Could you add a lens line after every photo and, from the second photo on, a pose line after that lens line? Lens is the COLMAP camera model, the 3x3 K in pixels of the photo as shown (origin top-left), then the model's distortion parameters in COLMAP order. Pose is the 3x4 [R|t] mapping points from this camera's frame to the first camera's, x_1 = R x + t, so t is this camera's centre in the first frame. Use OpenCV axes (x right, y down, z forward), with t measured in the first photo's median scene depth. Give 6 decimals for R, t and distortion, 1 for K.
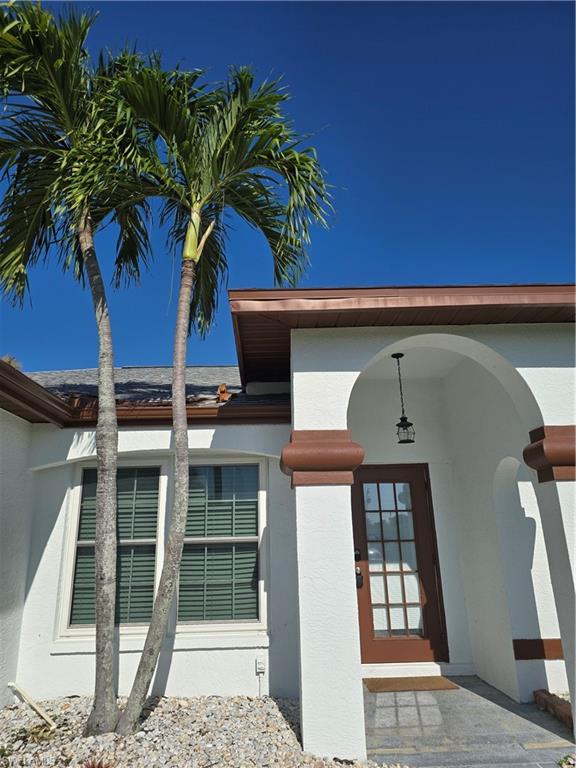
lens RADIAL K [[521.5, 0, 277.6], [0, 521.5, 393.7], [0, 0, 1]] dist [0.063799, -0.068970]
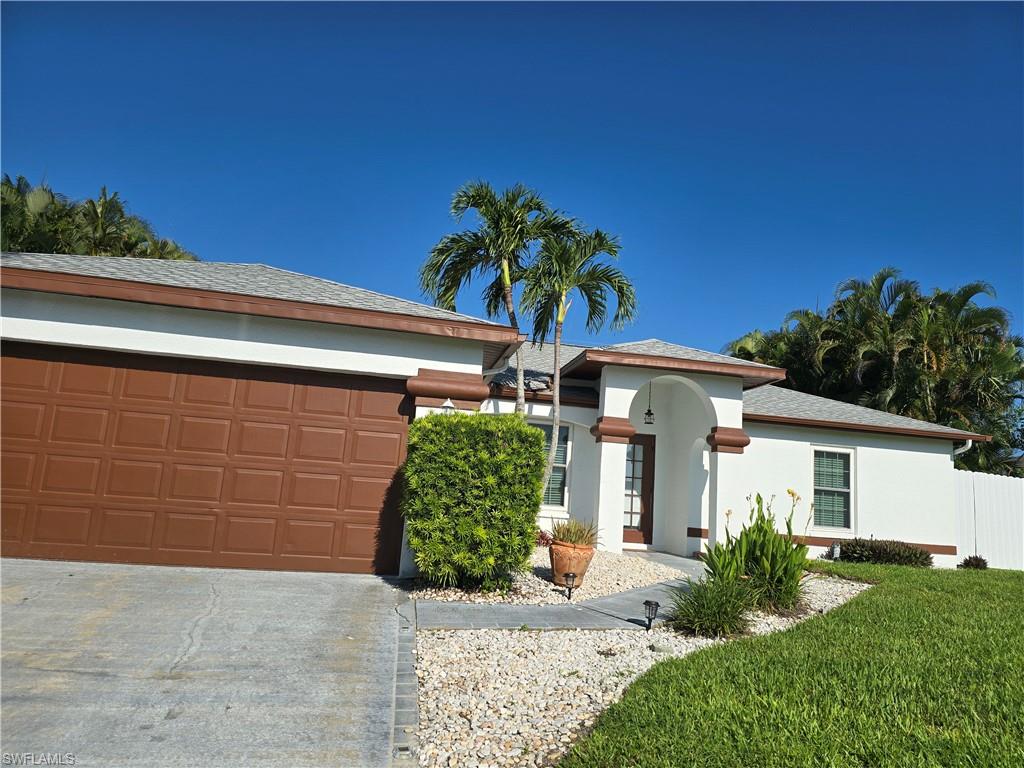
lens RADIAL K [[691.2, 0, 515.7], [0, 691.2, 394.6], [0, 0, 1]] dist [0.066623, -0.059147]
pose [[0.985467, 0.114903, 0.125111, -0.598969], [-0.128928, 0.985482, 0.110464, -0.243005], [-0.110602, -0.124989, 0.985974, -1.498361]]
